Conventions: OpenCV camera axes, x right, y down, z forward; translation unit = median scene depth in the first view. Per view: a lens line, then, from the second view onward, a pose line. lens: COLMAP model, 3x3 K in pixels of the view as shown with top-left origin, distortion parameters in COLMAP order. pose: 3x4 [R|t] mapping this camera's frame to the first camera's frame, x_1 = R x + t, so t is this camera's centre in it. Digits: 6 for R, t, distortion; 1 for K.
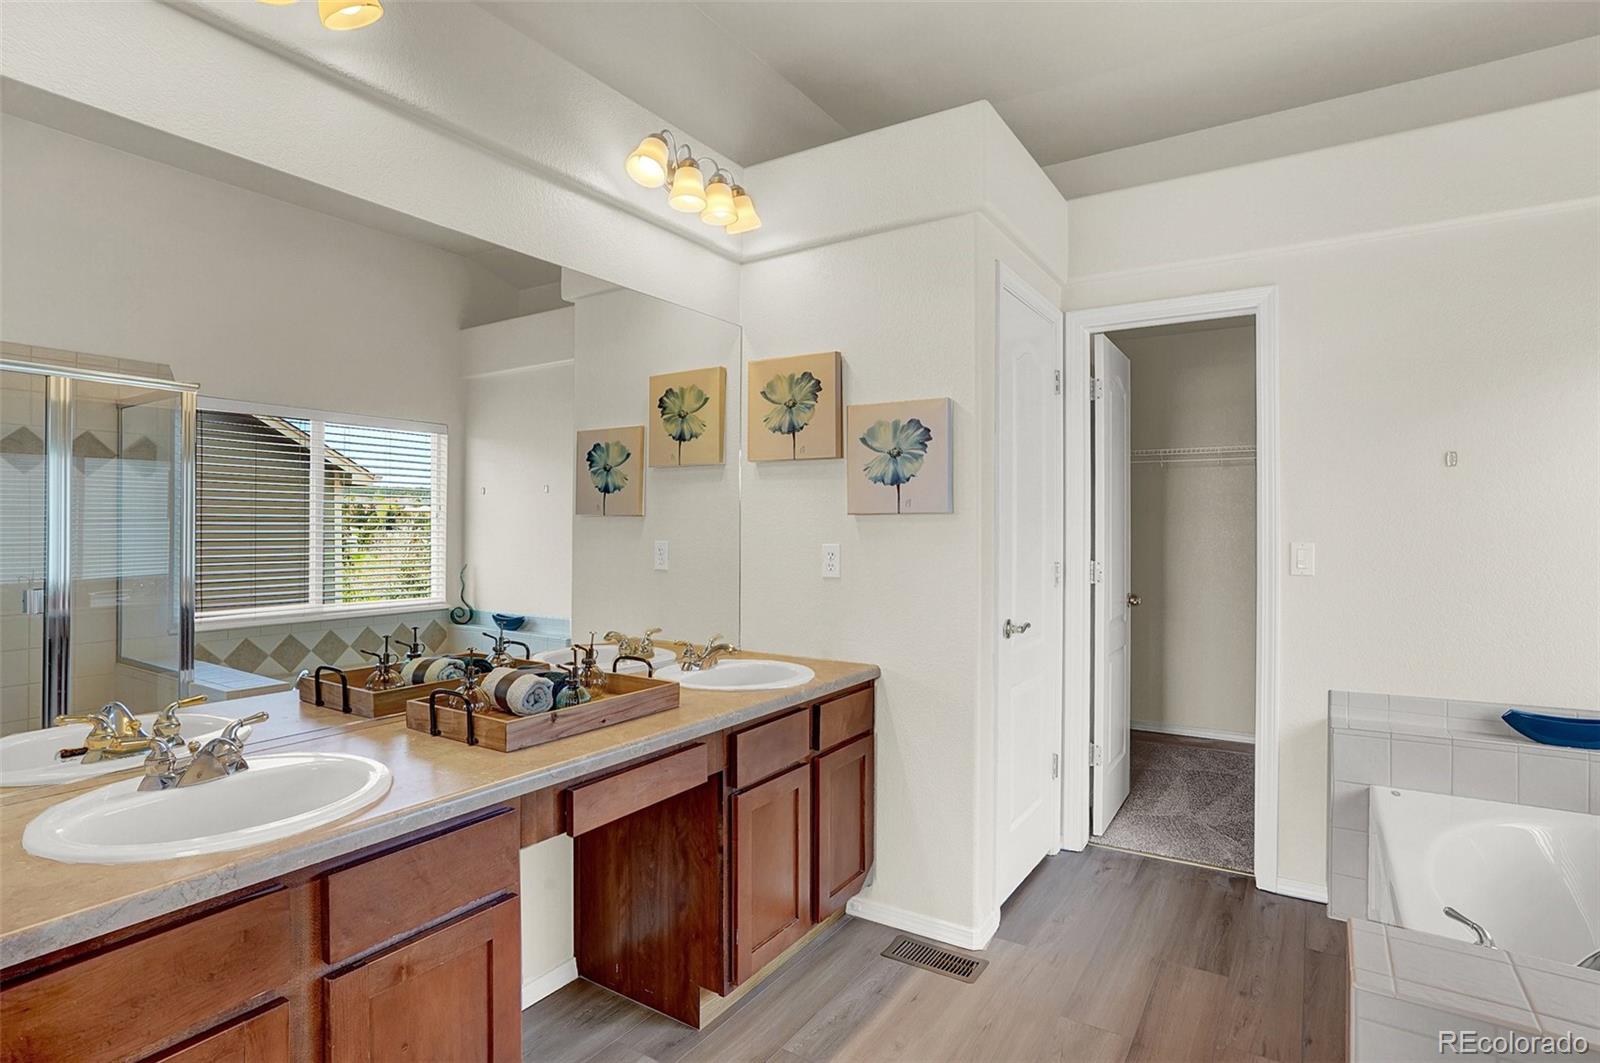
lens RADIAL K [[821.0, 0, 799.5], [0, 821.0, 521.5], [0, 0, 1]] dist [-0.056969, 0.025486]
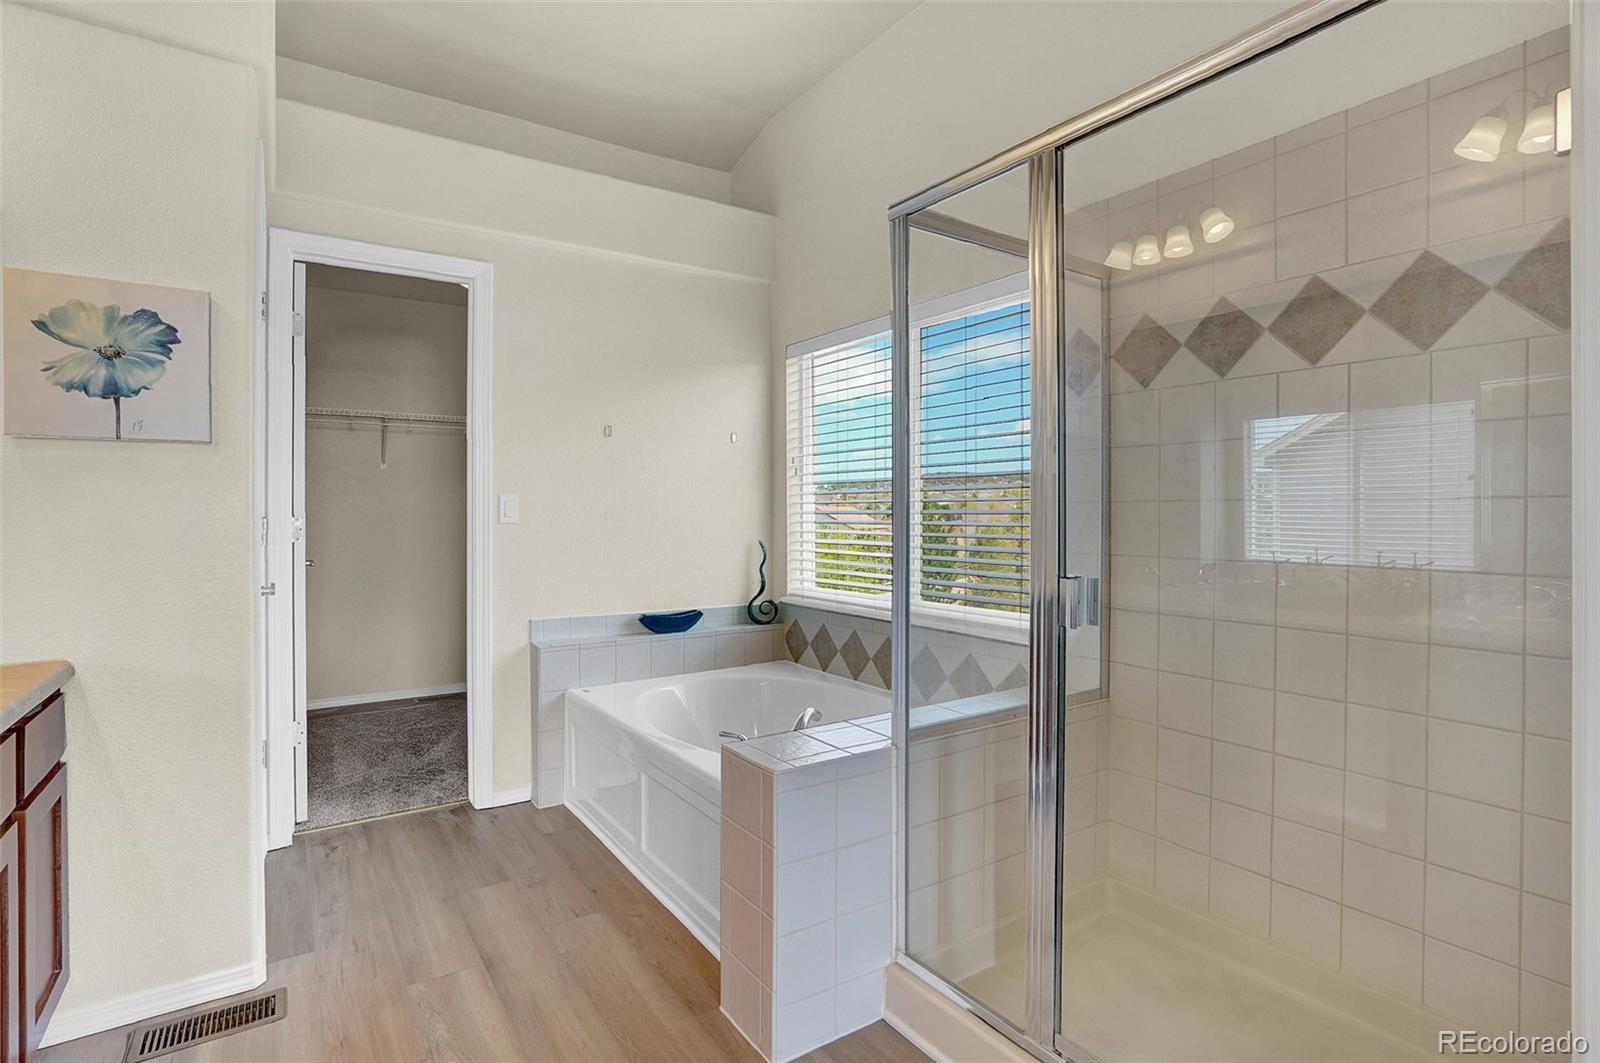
lens RADIAL K [[821.0, 0, 799.5], [0, 821.0, 521.5], [0, 0, 1]] dist [-0.056969, 0.025486]
pose [[0.354211, -0.006494, 0.935143, -0.313445], [-0.002714, 0.999965, 0.007972, 0.054538], [-0.935161, -0.005362, 0.354181, 0.201848]]
